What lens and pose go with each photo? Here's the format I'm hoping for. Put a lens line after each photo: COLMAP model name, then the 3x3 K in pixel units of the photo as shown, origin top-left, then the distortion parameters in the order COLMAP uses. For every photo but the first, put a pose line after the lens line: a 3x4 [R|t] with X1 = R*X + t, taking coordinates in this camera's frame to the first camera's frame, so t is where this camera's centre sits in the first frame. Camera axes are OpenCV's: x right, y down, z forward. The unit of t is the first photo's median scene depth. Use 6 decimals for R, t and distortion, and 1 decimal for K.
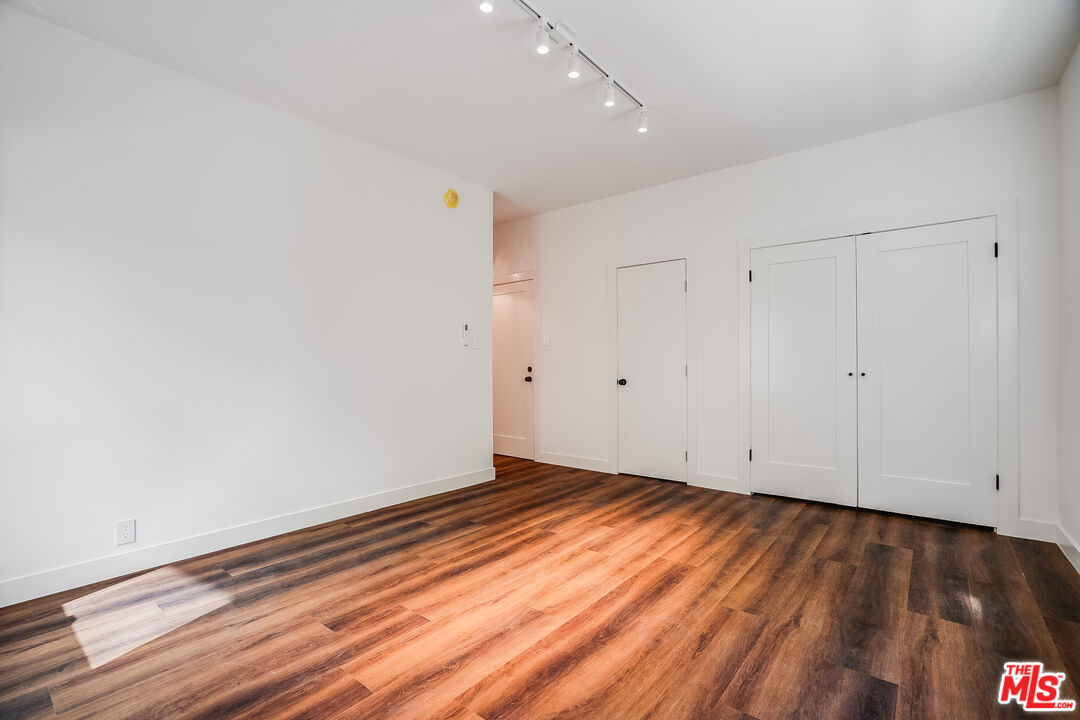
lens RADIAL K [[493.9, 0, 539.4], [0, 493.9, 356.6], [0, 0, 1]] dist [-0.023115, 0.000232]
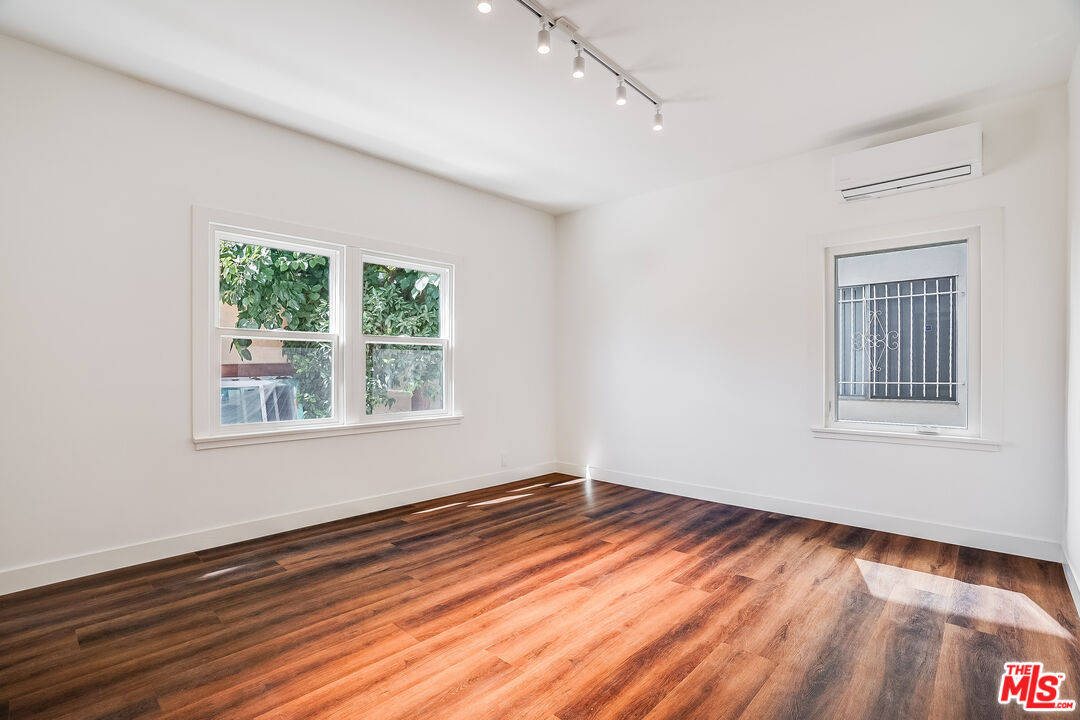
lens RADIAL K [[503.2, 0, 529.7], [0, 503.2, 370.4], [0, 0, 1]] dist [-0.000931, -0.000063]
pose [[-0.996481, 0.002484, 0.083785, 0.022547], [0.001715, 0.999956, -0.009256, 0.016644], [-0.083805, -0.009079, -0.996441, 1.998578]]
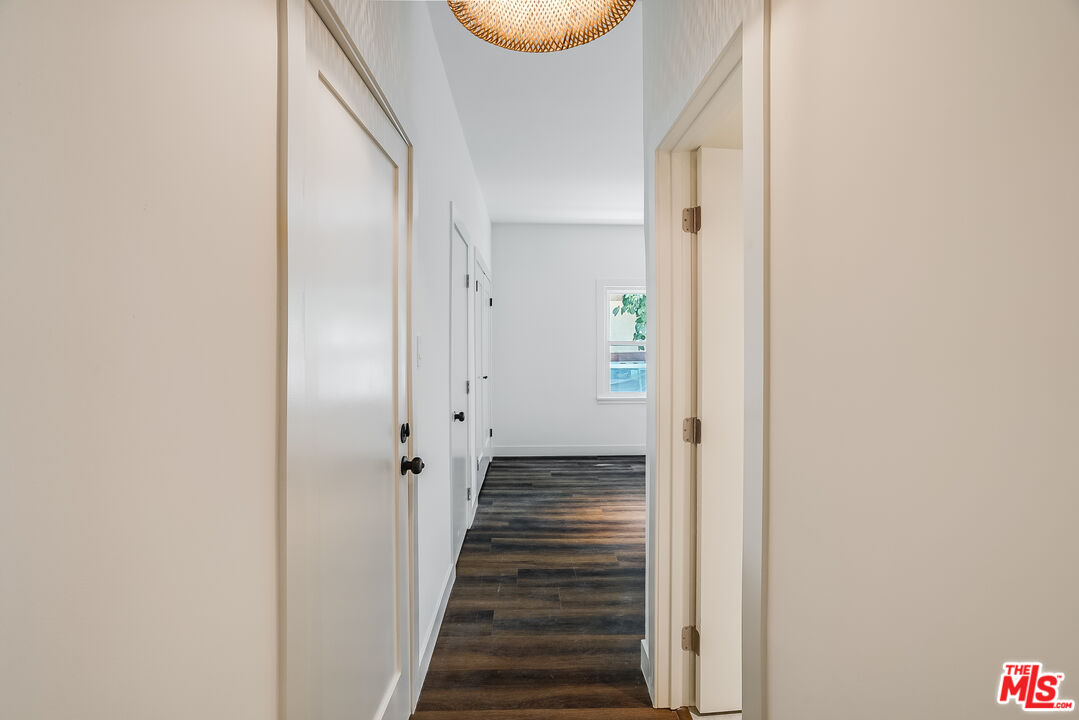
lens RADIAL K [[493.4, 0, 538.9], [0, 493.4, 356.7], [0, 0, 1]] dist [-0.023115, 0.000232]
pose [[-0.650193, -0.013647, 0.759647, -0.682506], [-0.007112, 0.999904, 0.011876, -0.054230], [-0.759736, 0.002319, -0.650228, 2.599980]]
